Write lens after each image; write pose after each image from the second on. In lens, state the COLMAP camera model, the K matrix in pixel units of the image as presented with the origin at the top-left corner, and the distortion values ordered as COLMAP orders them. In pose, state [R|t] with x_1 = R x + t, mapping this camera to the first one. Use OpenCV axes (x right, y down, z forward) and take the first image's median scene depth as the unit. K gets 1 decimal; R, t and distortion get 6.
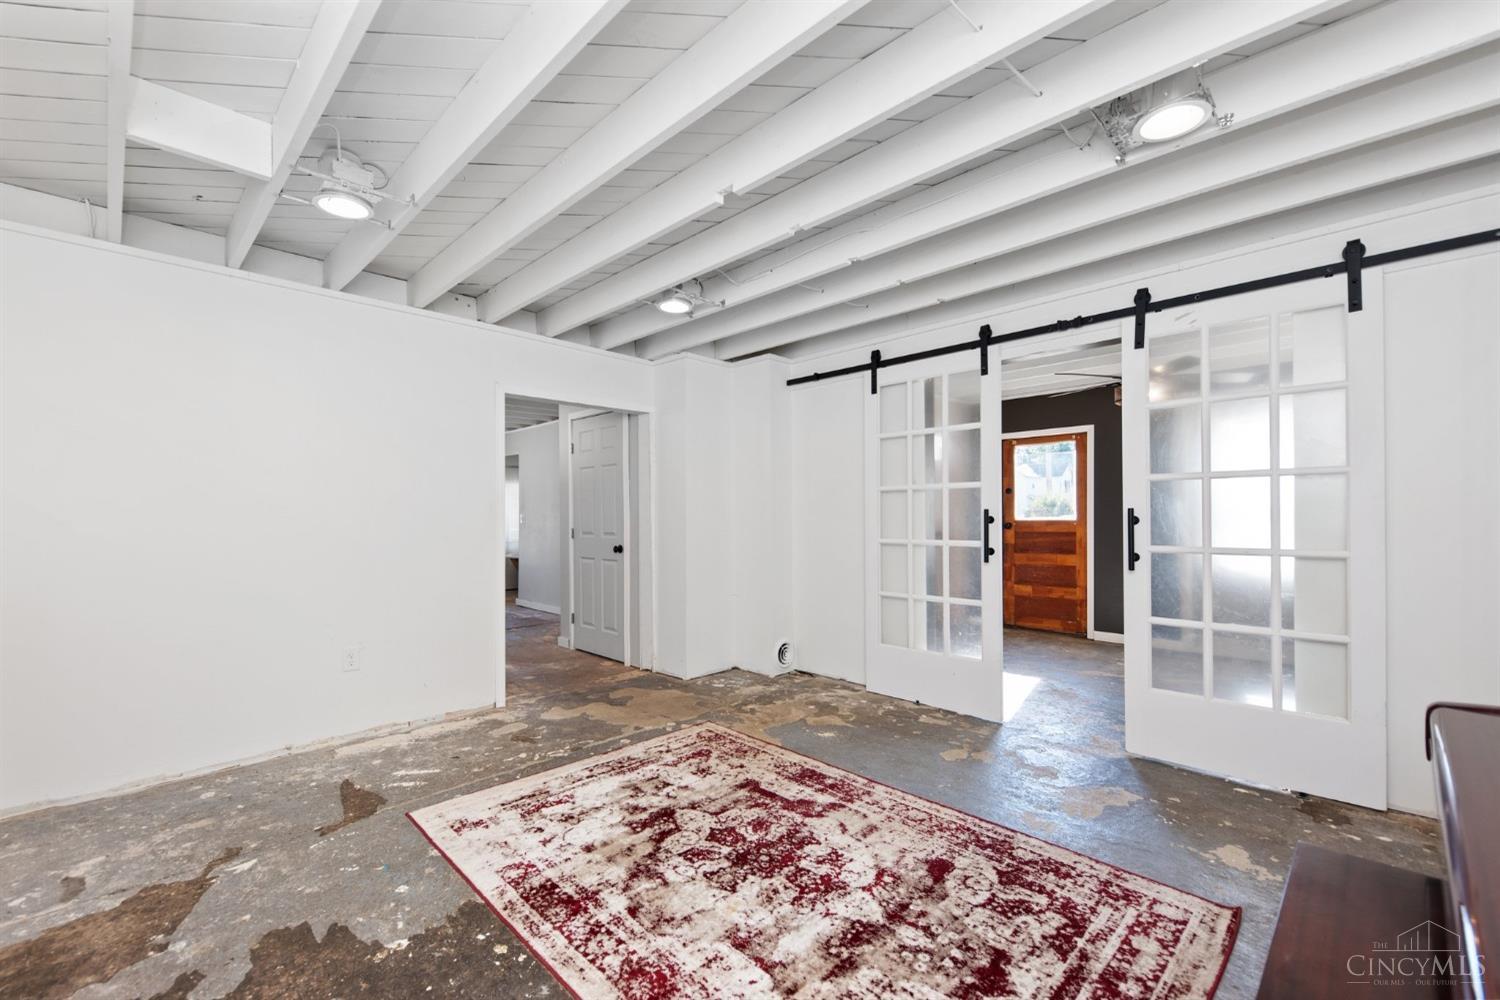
lens RADIAL K [[628.6, 0, 740.7], [0, 628.6, 507.3], [0, 0, 1]] dist [0.021129, -0.011117]
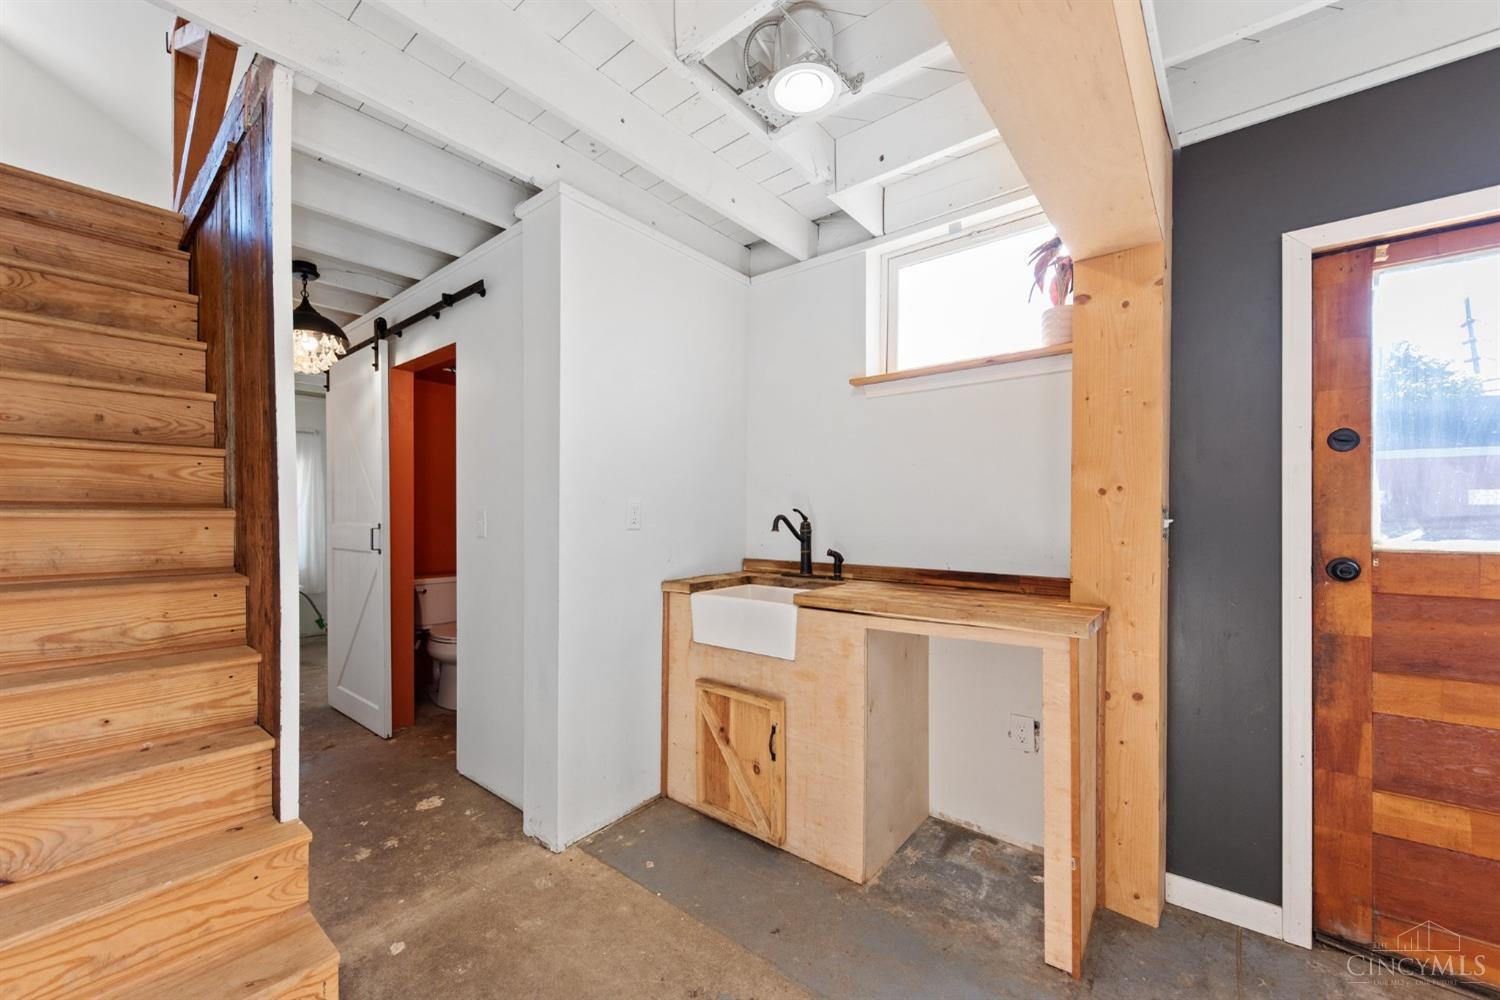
lens RADIAL K [[588.1, 0, 746.4], [0, 588.1, 514.3], [0, 0, 1]] dist [0.000129, -0.000030]
pose [[0.995273, 0.007154, 0.096856, 0.312137], [-0.008475, 0.999876, 0.013243, 0.009537], [-0.096749, -0.014001, 0.995210, 1.658783]]
